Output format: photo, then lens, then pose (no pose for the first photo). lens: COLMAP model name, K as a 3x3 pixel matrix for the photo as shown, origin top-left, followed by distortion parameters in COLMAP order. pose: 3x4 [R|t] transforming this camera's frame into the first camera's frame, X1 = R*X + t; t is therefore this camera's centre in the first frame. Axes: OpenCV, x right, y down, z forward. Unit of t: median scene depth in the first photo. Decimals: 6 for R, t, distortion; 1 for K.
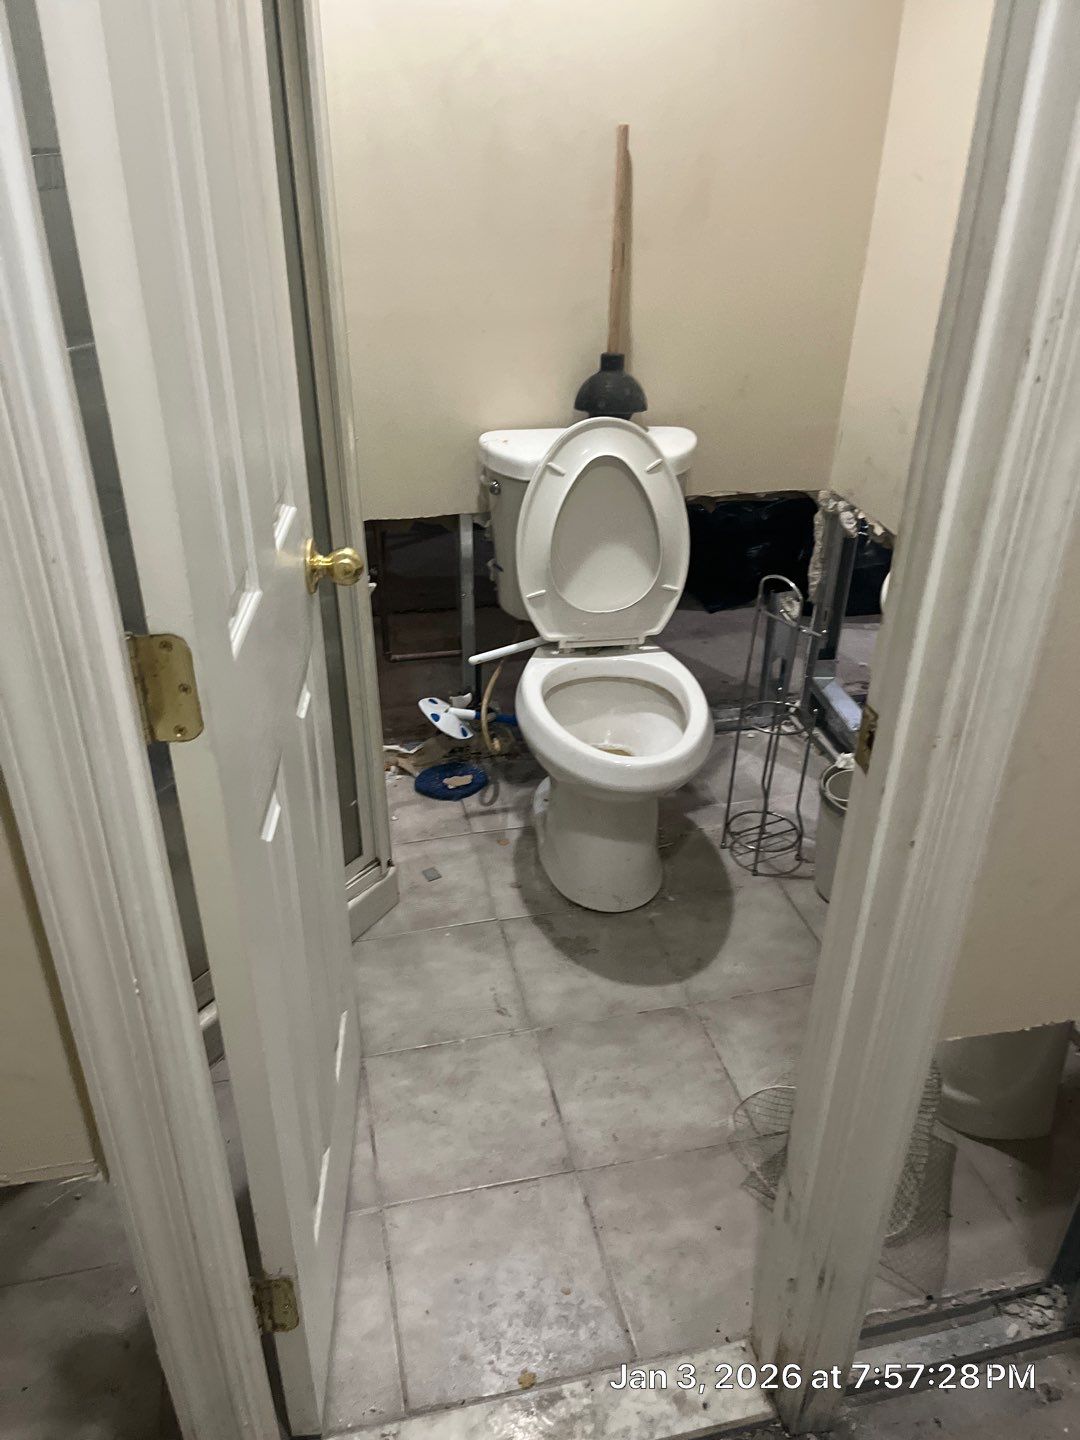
lens RADIAL K [[1076.4, 0, 540.0], [0, 1076.4, 720.0], [0, 0, 1]] dist [0.062092, -0.088002]
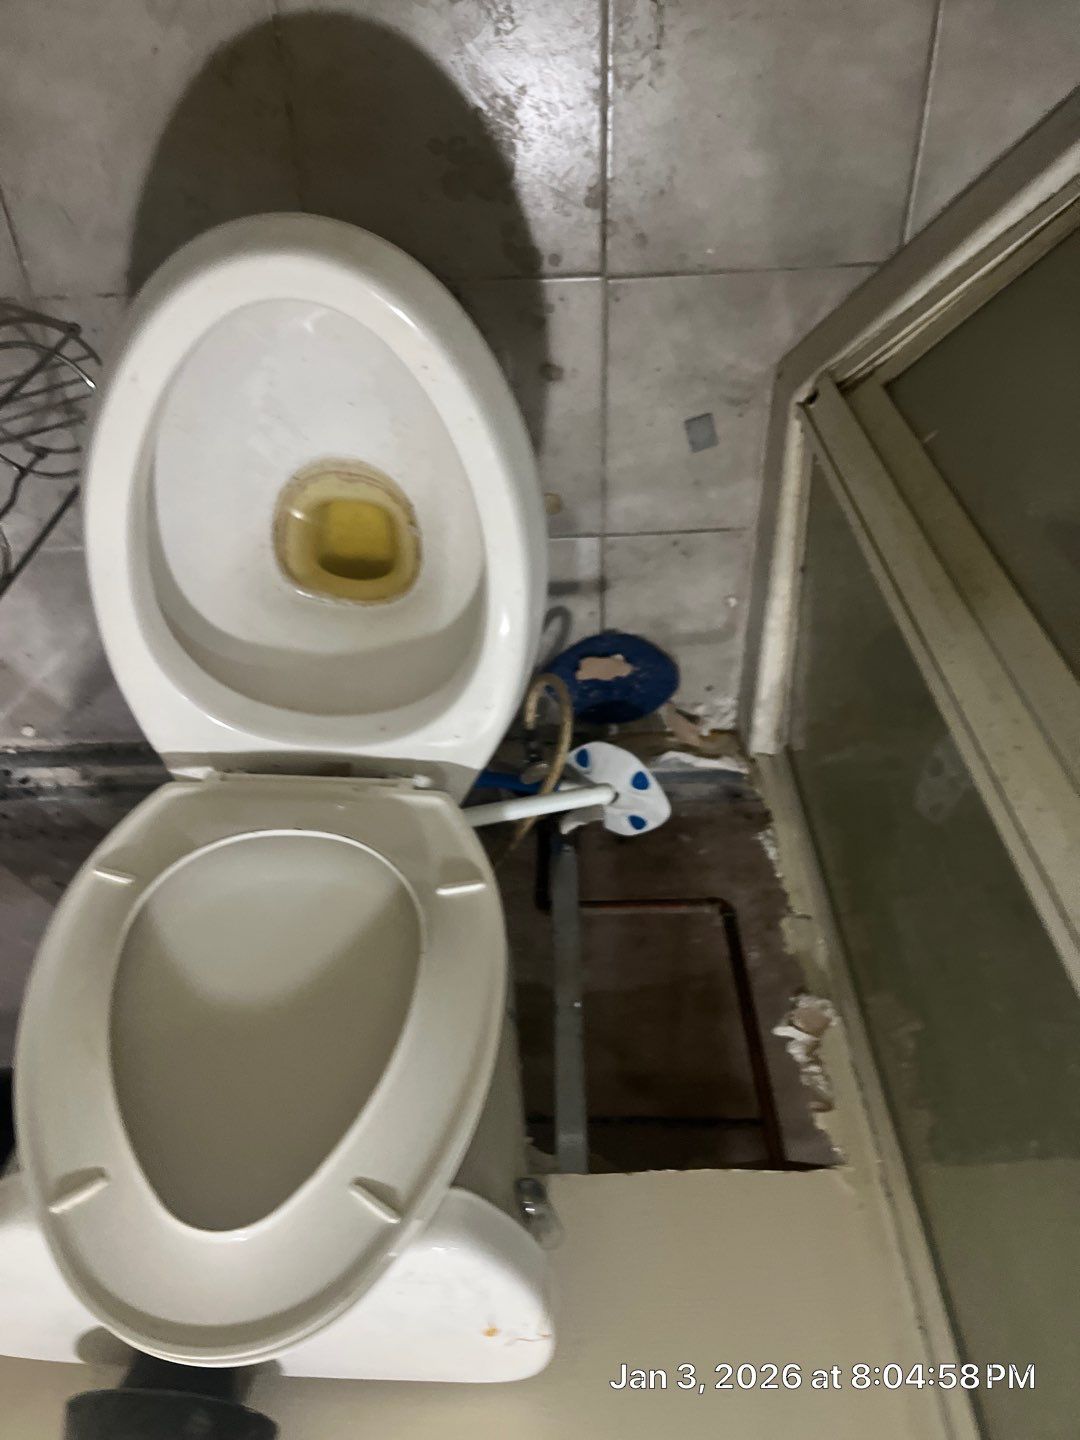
lens RADIAL K [[1076.4, 0, 540.0], [0, 1076.4, 720.0], [0, 0, 1]] dist [0.062092, -0.088002]
pose [[-0.981888, -0.138887, -0.128863, 0.026643], [0.081813, -0.924294, 0.372811, -0.195423], [-0.170886, 0.355516, 0.918916, 0.564053]]
